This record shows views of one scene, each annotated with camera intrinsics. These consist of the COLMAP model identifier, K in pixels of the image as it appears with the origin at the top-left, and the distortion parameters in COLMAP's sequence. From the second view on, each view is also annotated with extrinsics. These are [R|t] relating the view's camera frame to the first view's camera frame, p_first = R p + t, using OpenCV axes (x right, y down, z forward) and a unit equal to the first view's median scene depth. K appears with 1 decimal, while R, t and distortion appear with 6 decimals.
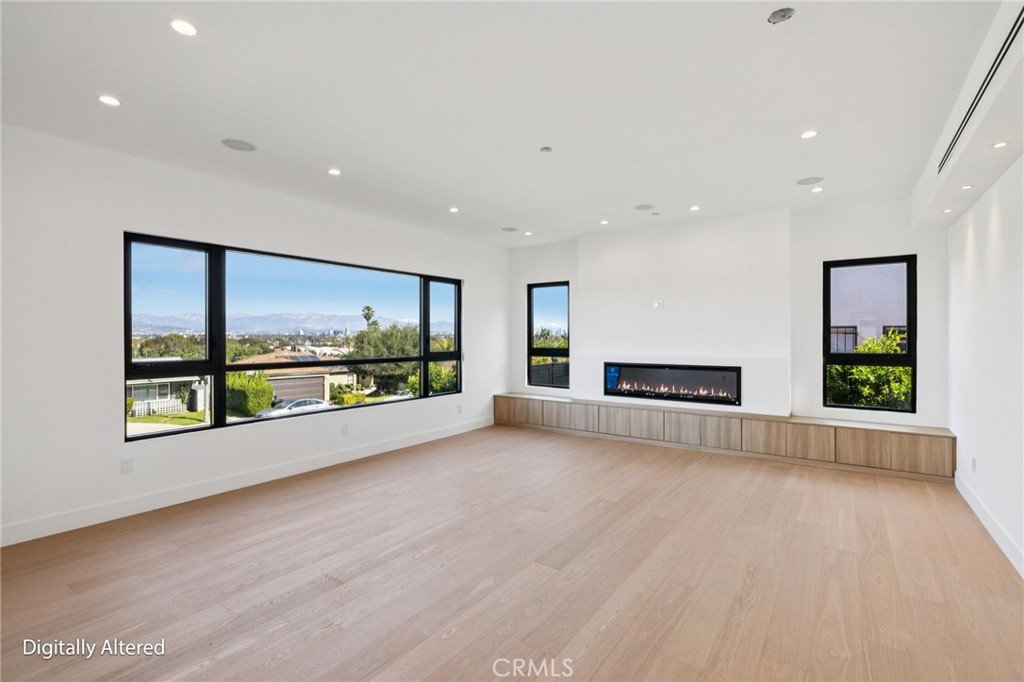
lens RADIAL K [[462.8, 0, 513.2], [0, 462.8, 339.2], [0, 0, 1]] dist [-0.010754, 0.000932]
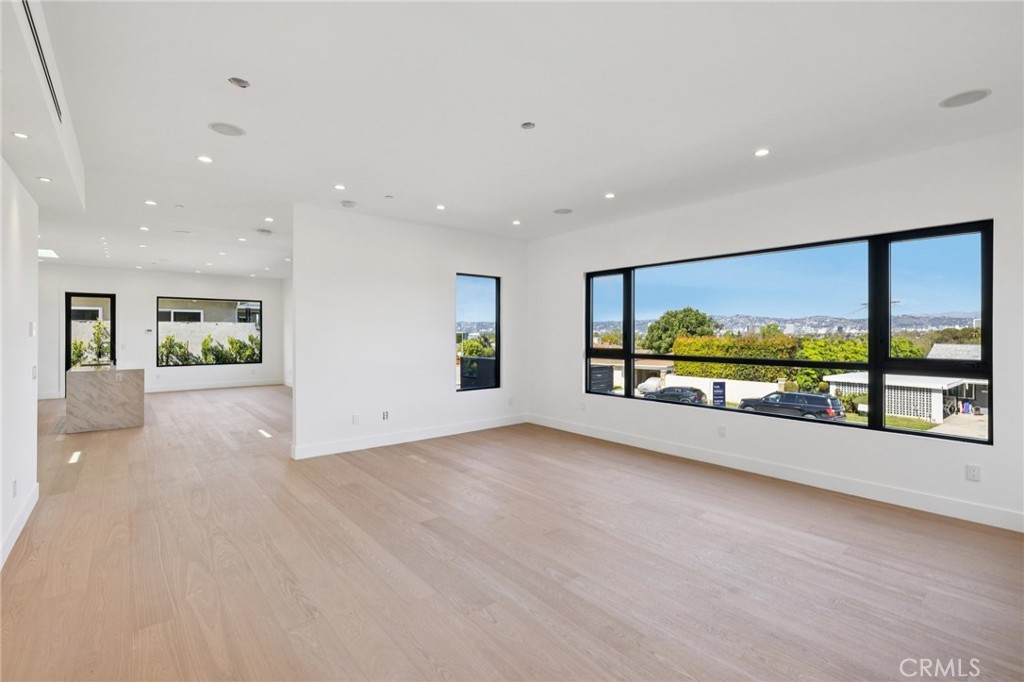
lens RADIAL K [[462.8, 0, 514.7], [0, 462.8, 325.1], [0, 0, 1]] dist [-0.010754, 0.000932]
pose [[-0.239460, -0.012864, -0.970821, 4.330280], [-0.006683, 0.999910, -0.011601, -0.048634], [0.970883, 0.003710, -0.239524, 5.378331]]
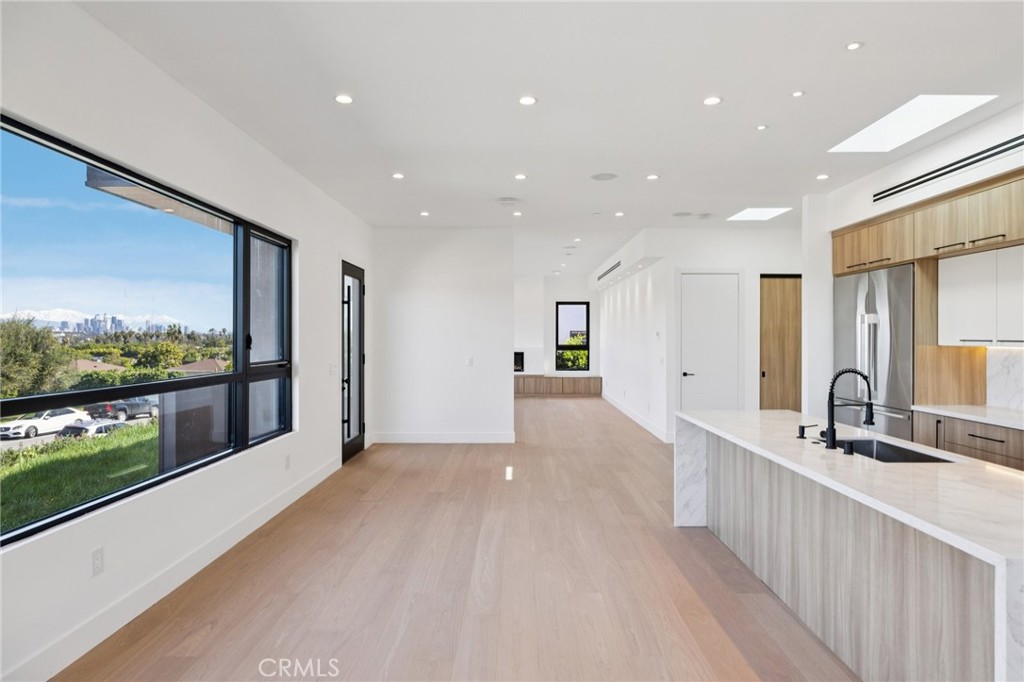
lens RADIAL K [[593.9, 0, 512.6], [0, 593.9, 339.1], [0, 0, 1]] dist [-0.000576, -0.000015]
pose [[0.816724, -0.000136, 0.577028, -0.945935], [0.000565, 1.000000, -0.000564, 0.005035], [-0.577028, 0.000787, 0.816724, -0.991421]]
